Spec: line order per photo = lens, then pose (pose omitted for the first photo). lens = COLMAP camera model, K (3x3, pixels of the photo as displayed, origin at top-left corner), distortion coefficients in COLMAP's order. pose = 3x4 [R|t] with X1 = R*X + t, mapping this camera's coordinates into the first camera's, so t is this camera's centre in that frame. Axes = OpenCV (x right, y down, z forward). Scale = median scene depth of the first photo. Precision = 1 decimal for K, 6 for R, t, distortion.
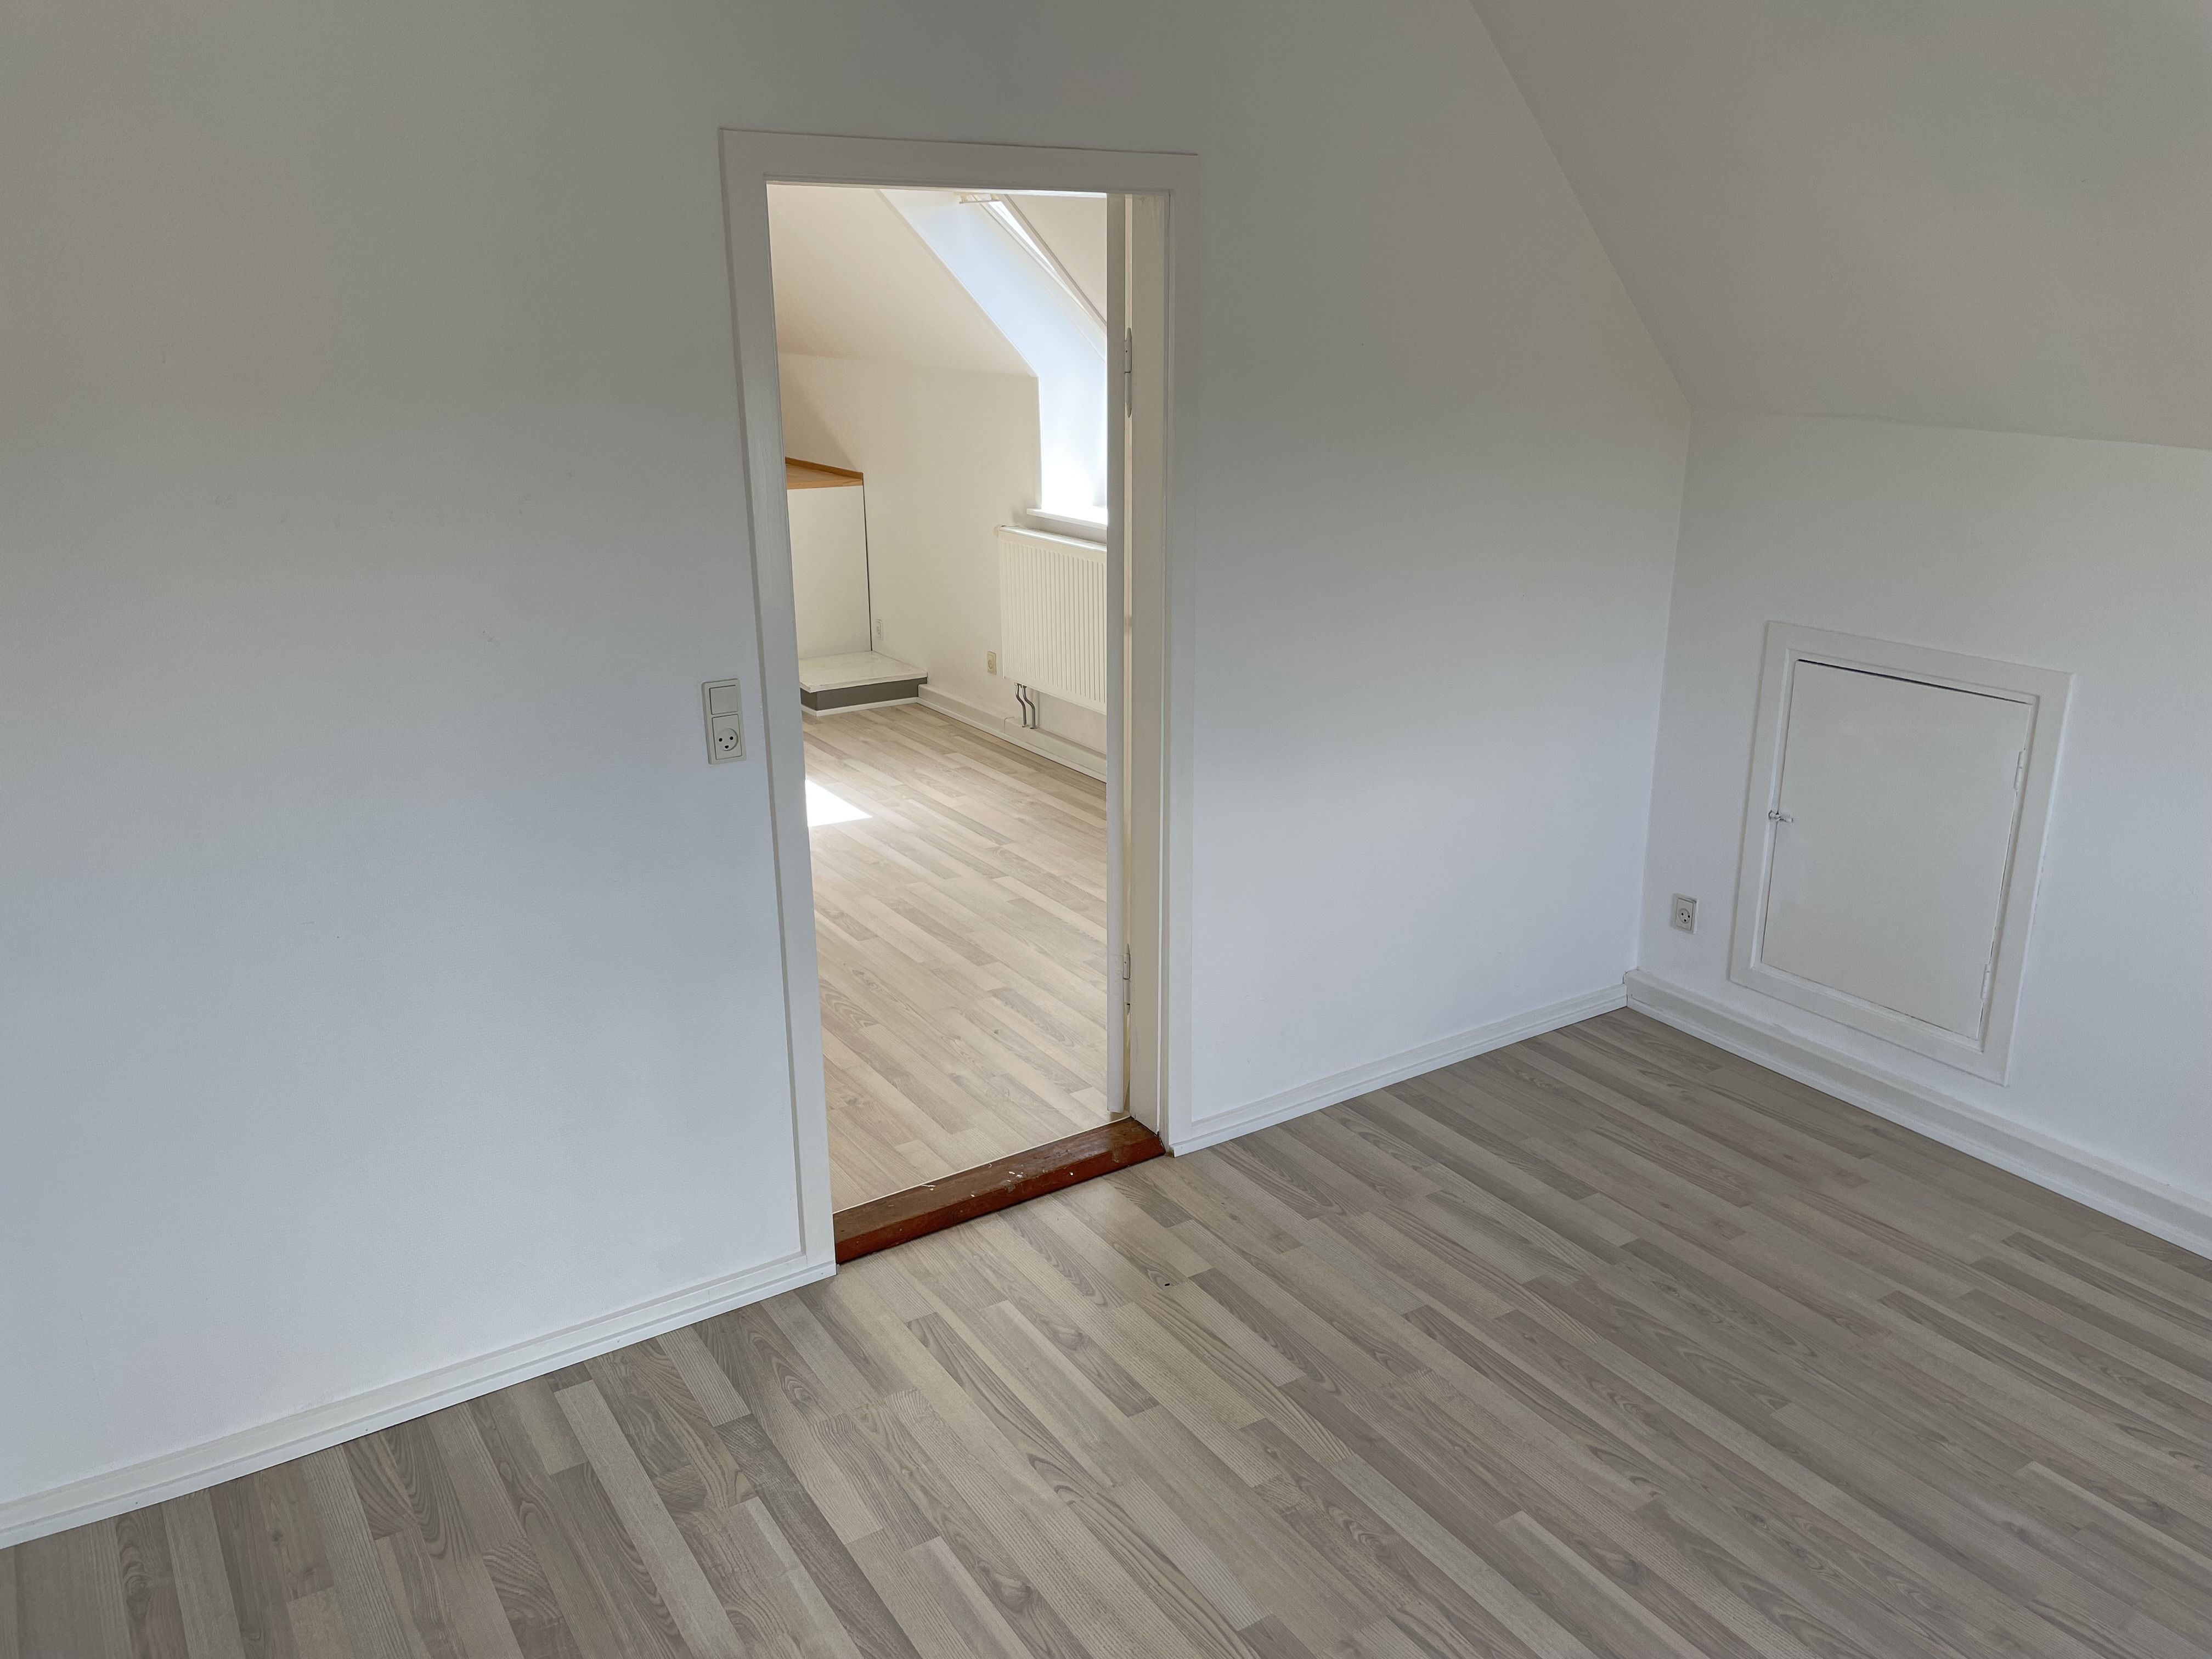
lens RADIAL K [[1708.1, 0, 1094.6], [0, 1708.1, 886.8], [0, 0, 1]] dist [0.063210, -0.088785]
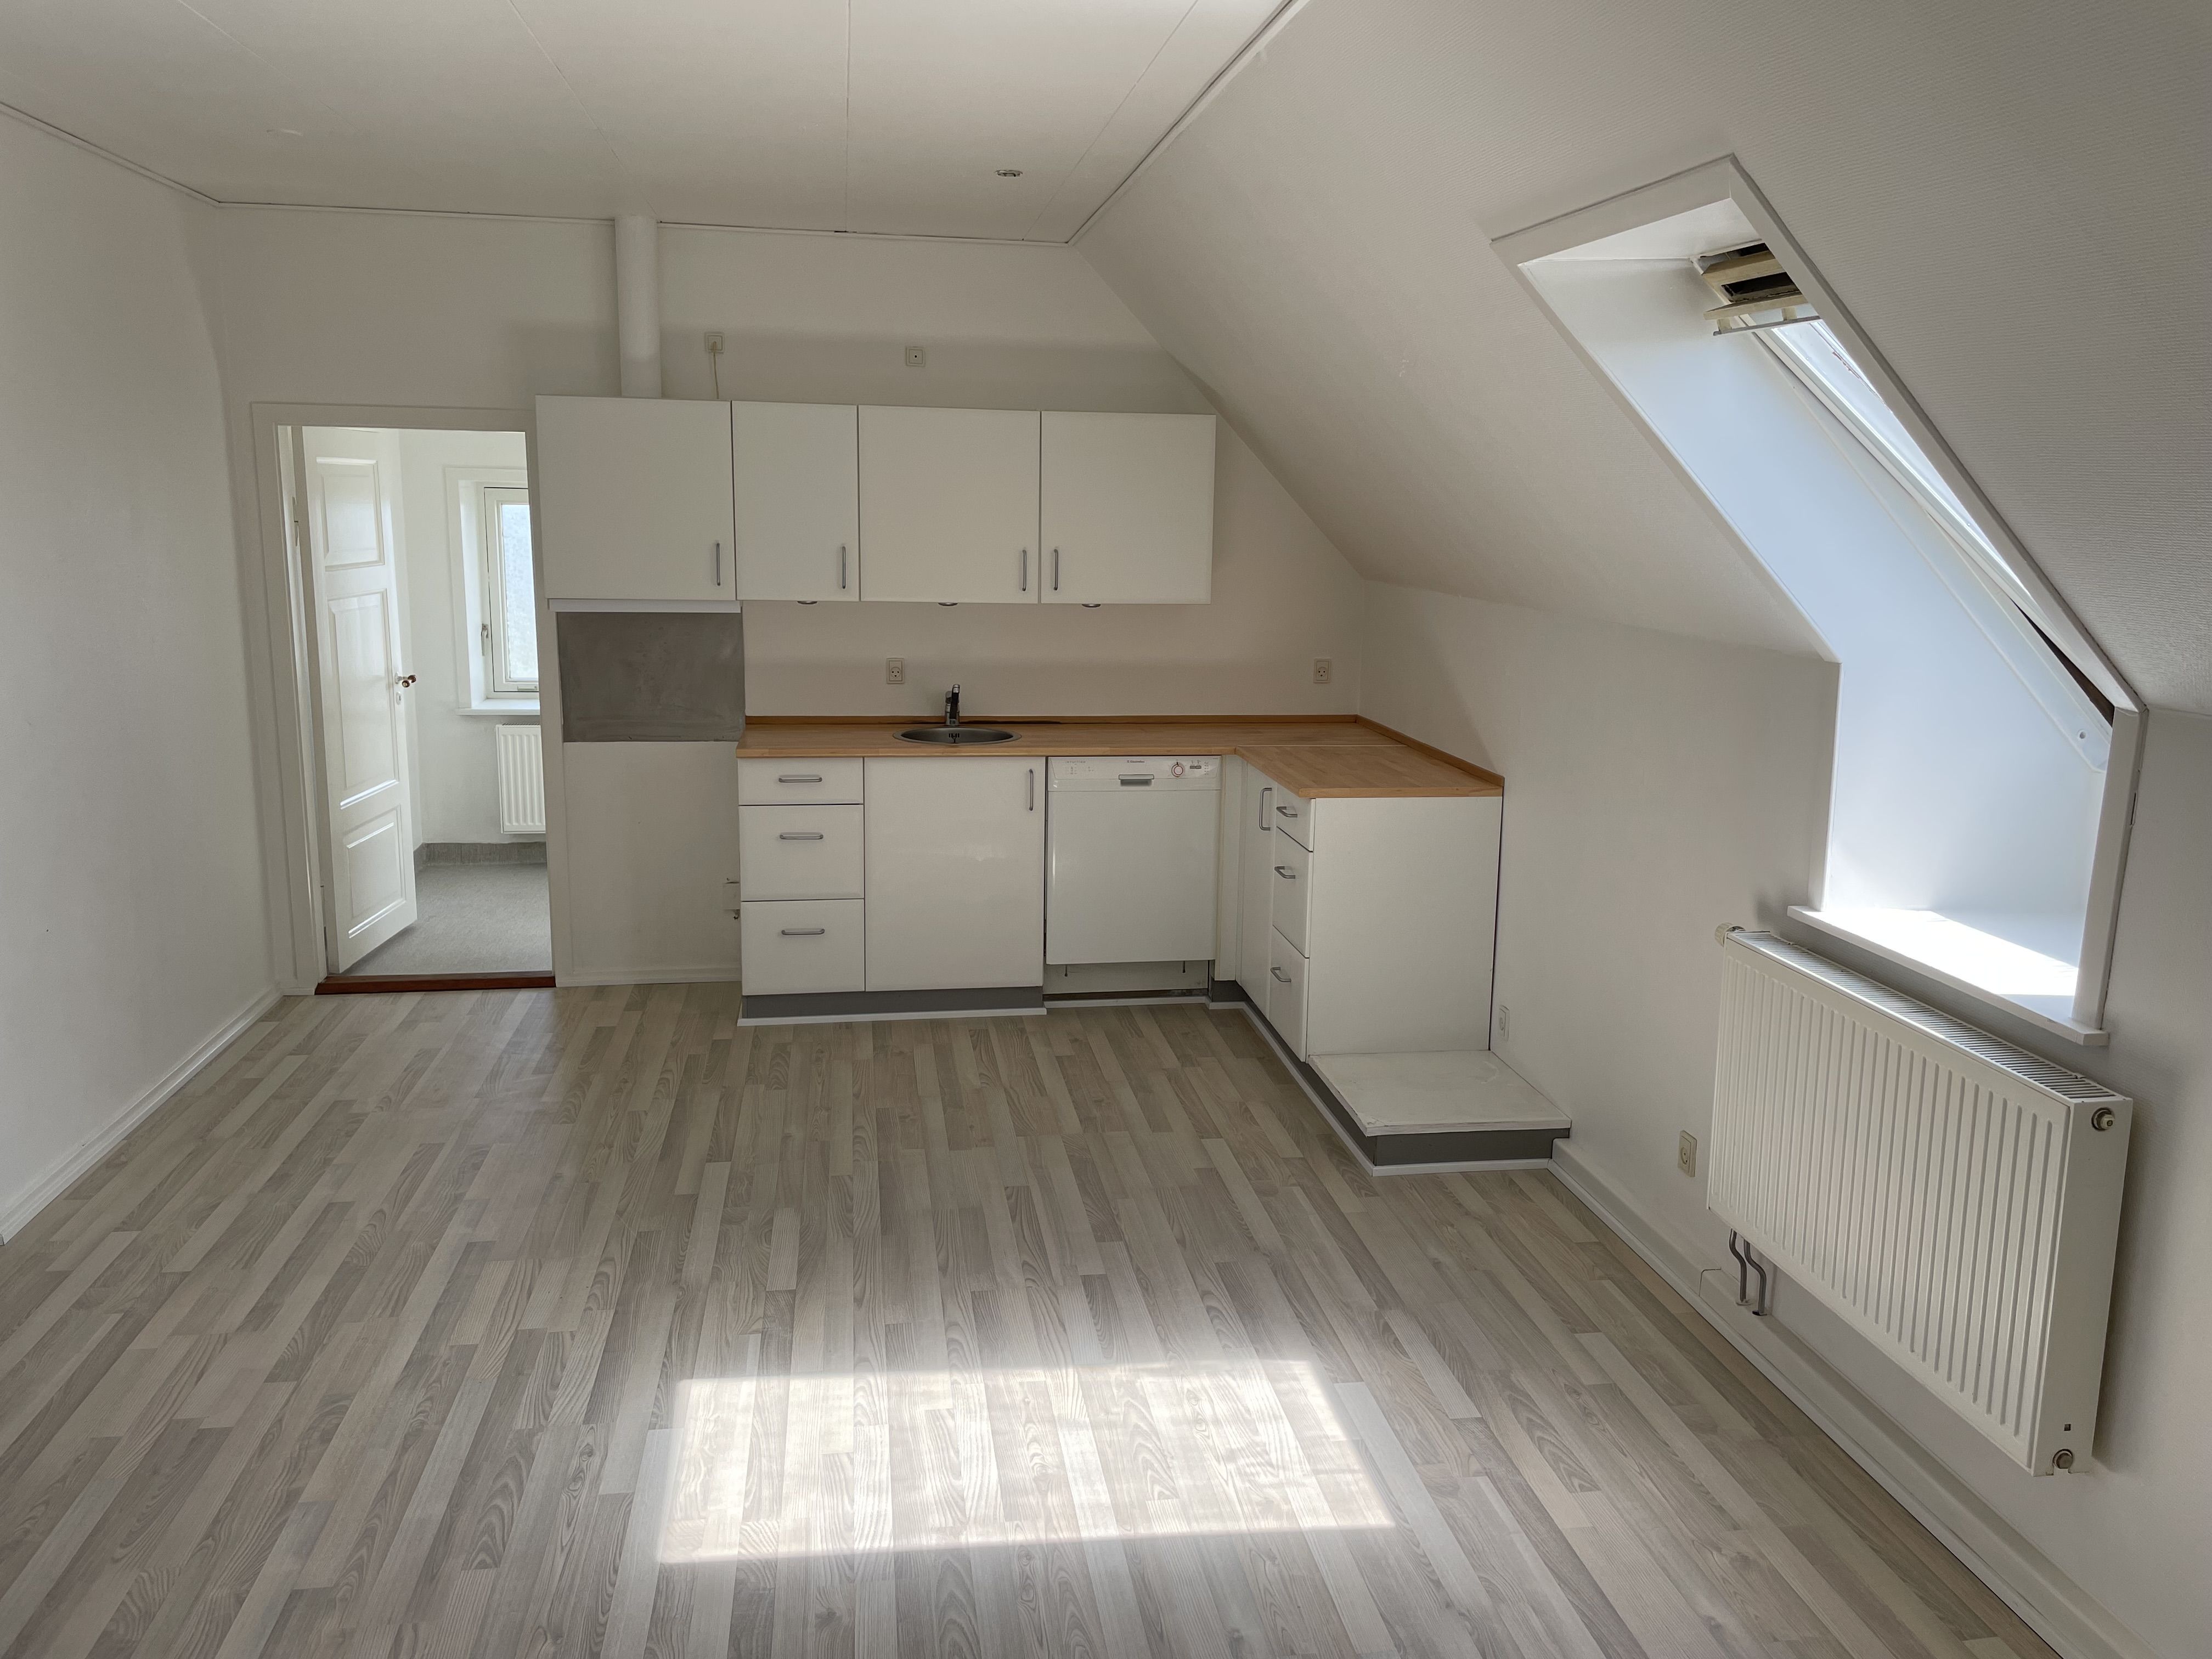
lens RADIAL K [[1708.1, 0, 1111.1], [0, 1708.1, 835.1], [0, 0, 1]] dist [0.063210, -0.088785]
pose [[0.920795, 0.092606, -0.378895, -0.034816], [-0.144549, 0.983256, -0.110967, -0.162223], [0.362274, 0.156947, 0.918763, 0.465605]]
